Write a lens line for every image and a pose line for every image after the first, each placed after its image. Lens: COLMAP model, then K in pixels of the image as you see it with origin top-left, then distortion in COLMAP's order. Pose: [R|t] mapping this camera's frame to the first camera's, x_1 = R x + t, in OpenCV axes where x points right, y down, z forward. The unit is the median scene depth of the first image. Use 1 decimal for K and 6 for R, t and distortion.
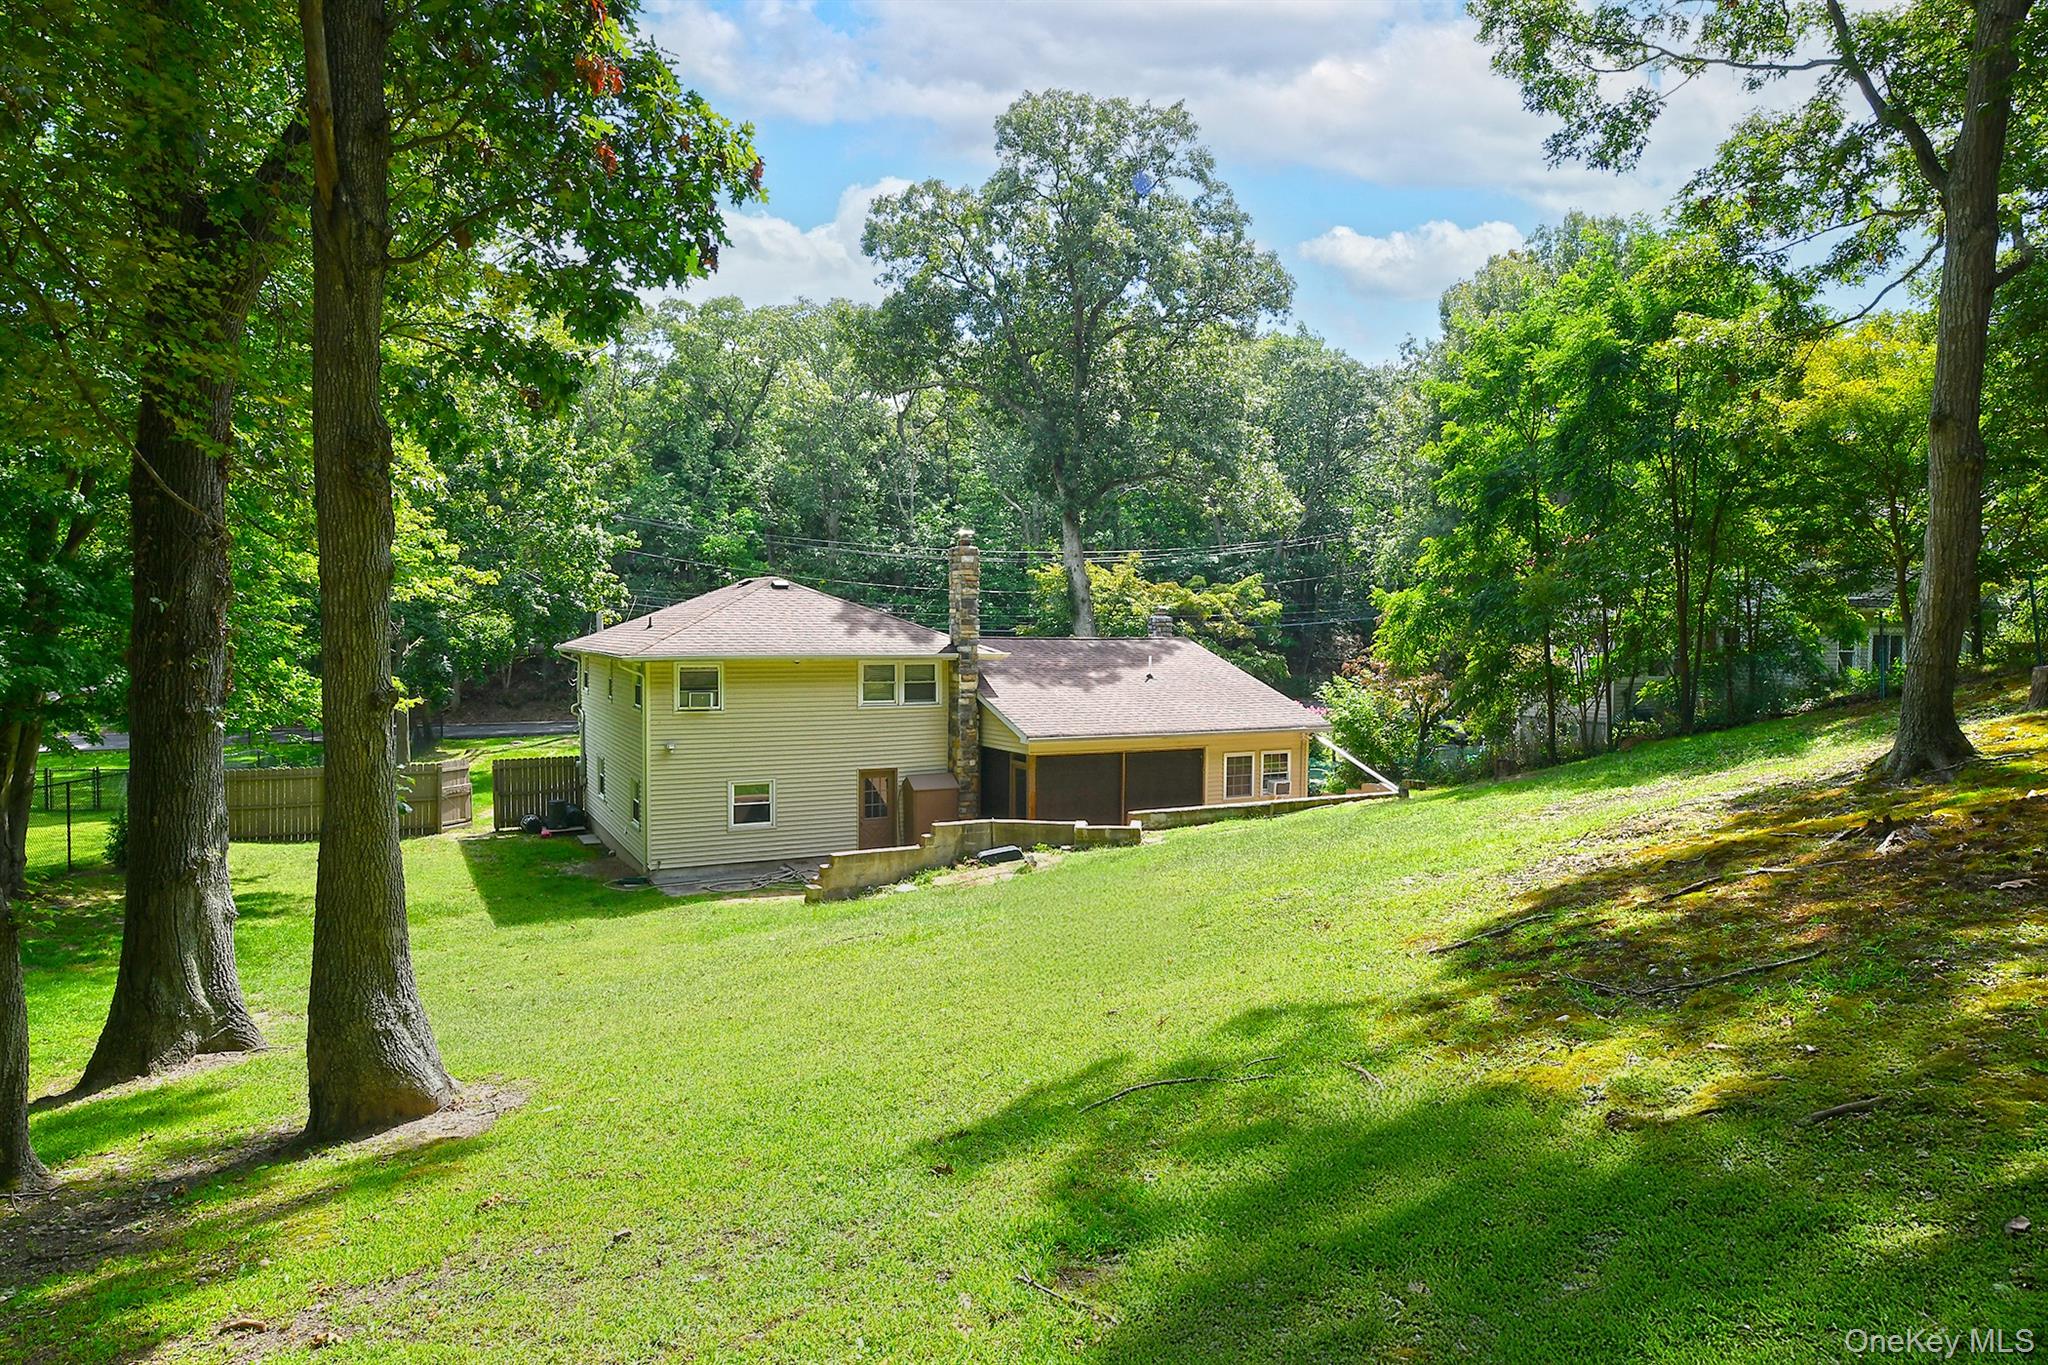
lens RADIAL K [[1266.8, 0, 1024.0], [0, 1266.8, 682.5], [0, 0, 1]] dist [-0.000493, -0.000022]
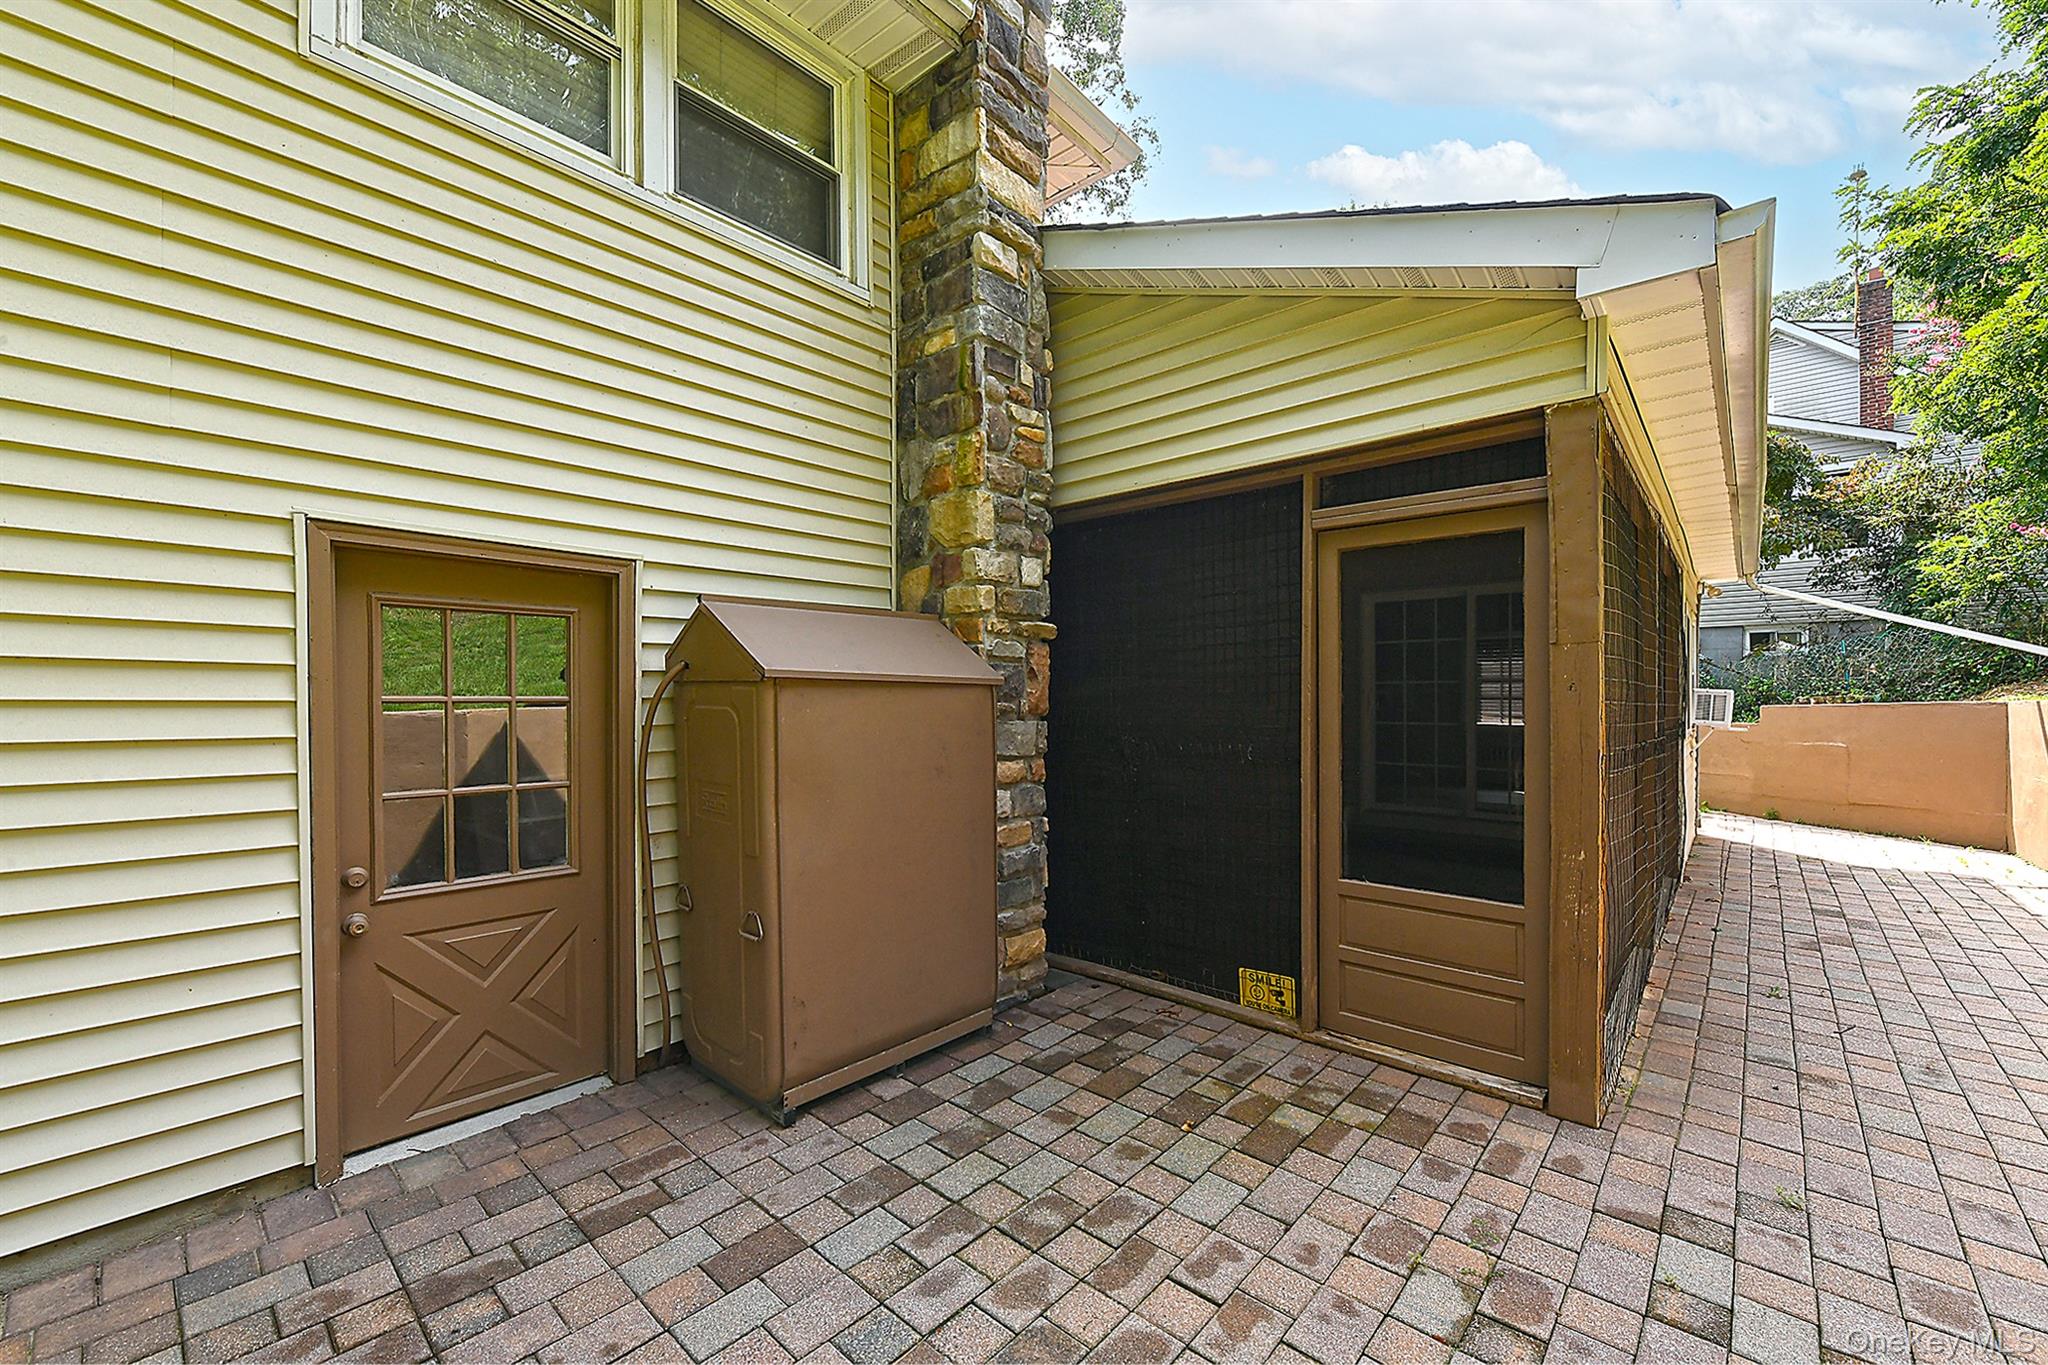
lens RADIAL K [[821.3, 0, 1027.9], [0, 821.3, 714.7], [0, 0, 1]] dist [-0.013270, -0.000002]
pose [[0.927264, -0.013902, 0.374149, -0.092095], [0.028795, 0.998999, -0.034244, 0.091643], [-0.373298, 0.042527, 0.926736, 0.877505]]
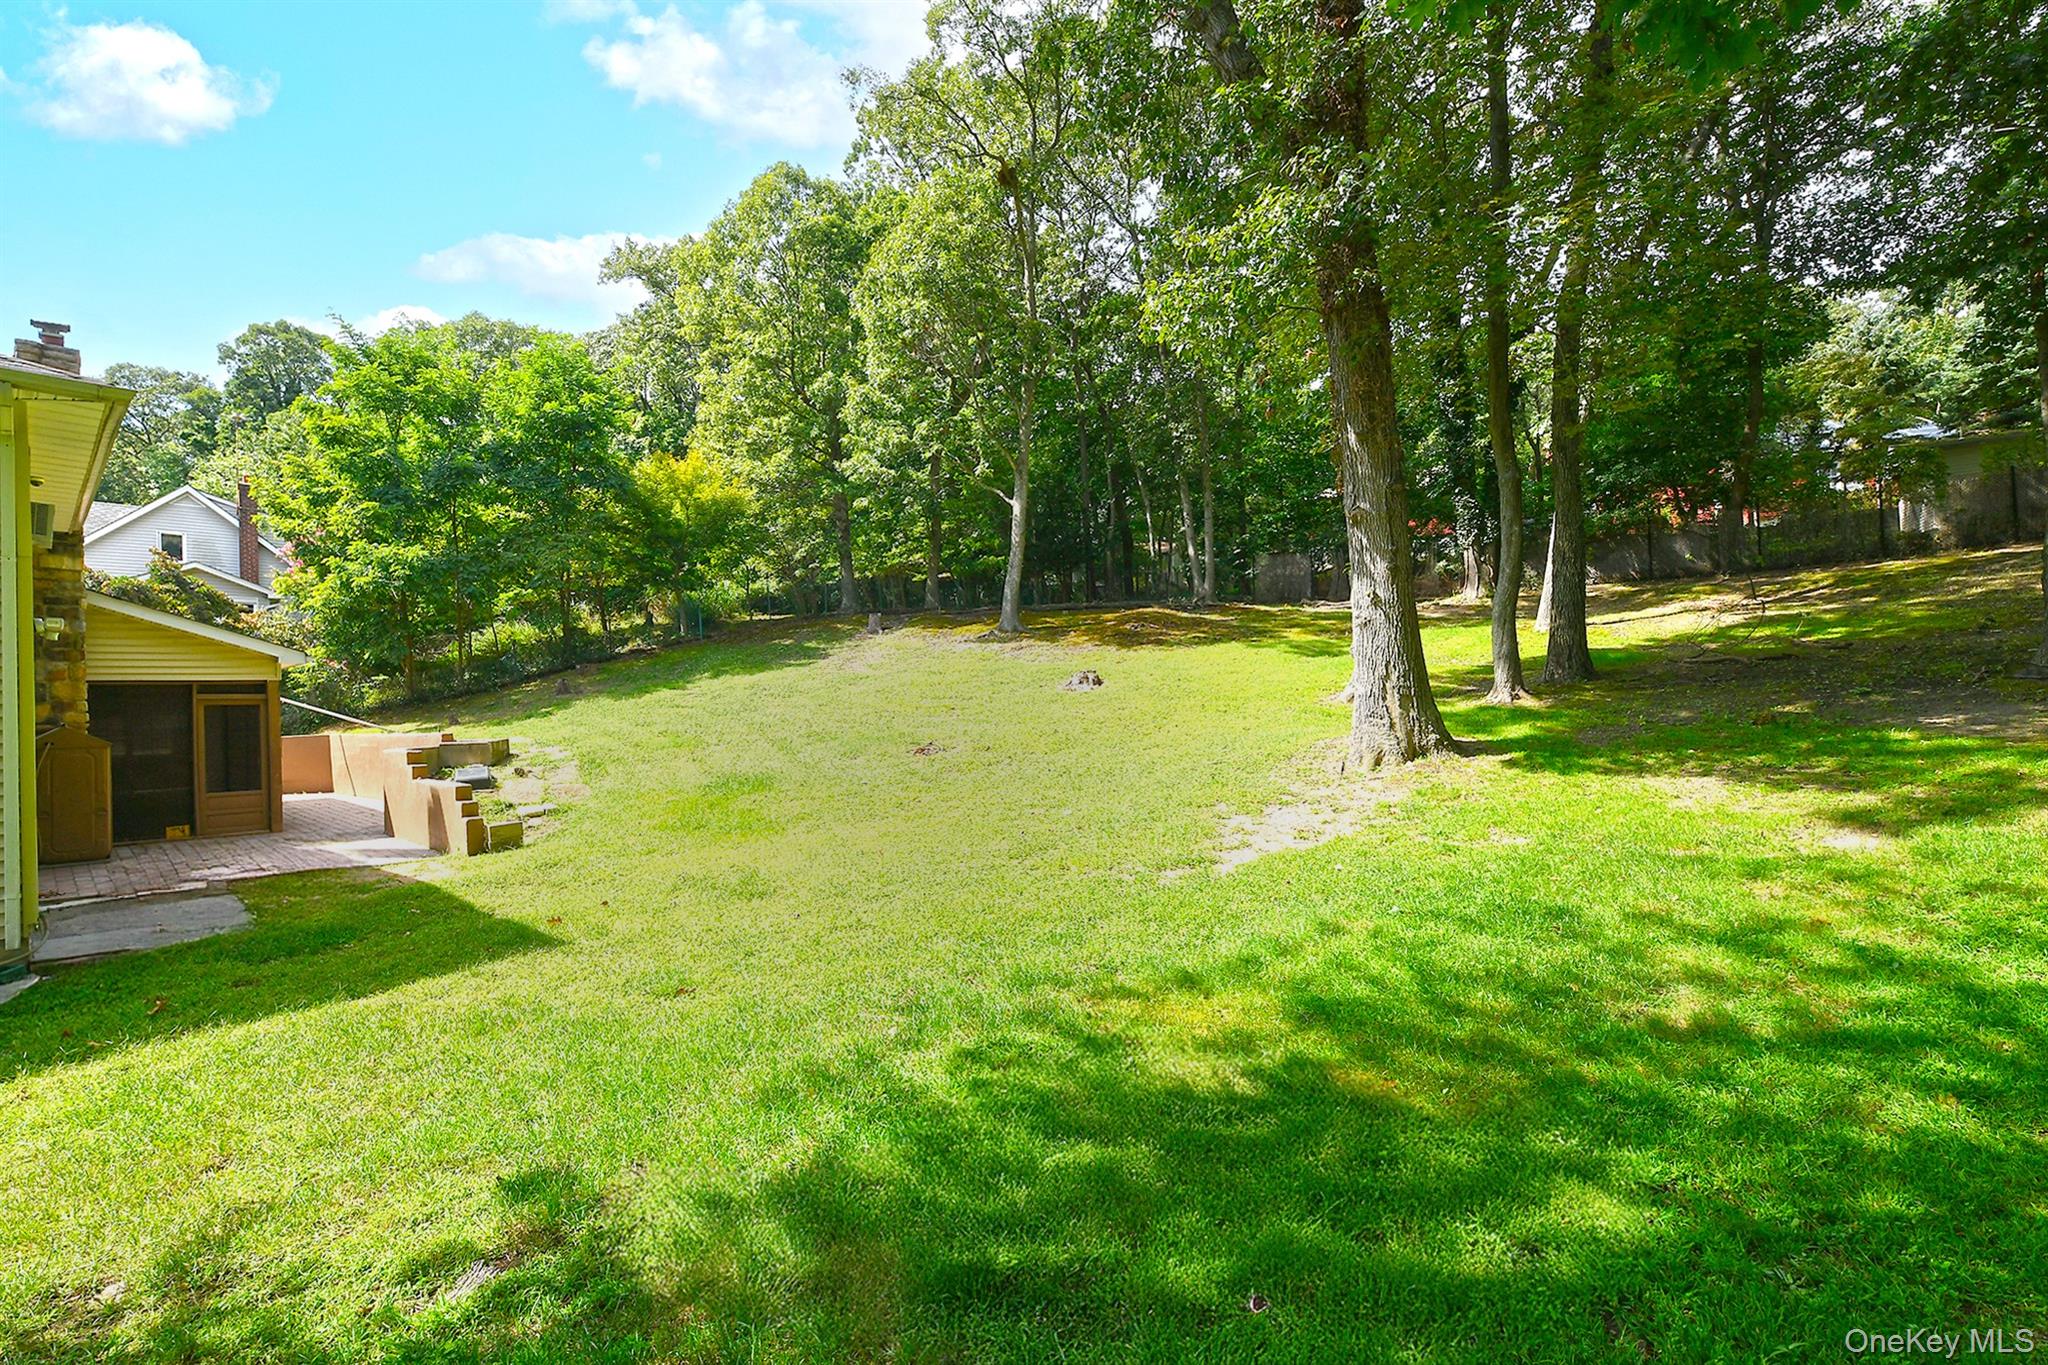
lens RADIAL K [[948.6, 0, 1024.0], [0, 948.6, 682.5], [0, 0, 1]] dist [0.000483, 0.000075]
pose [[-0.355645, 0.018276, 0.934442, -0.631303], [0.068960, 0.997597, 0.006735, 0.079878], [-0.932074, 0.066834, -0.356050, 0.741606]]
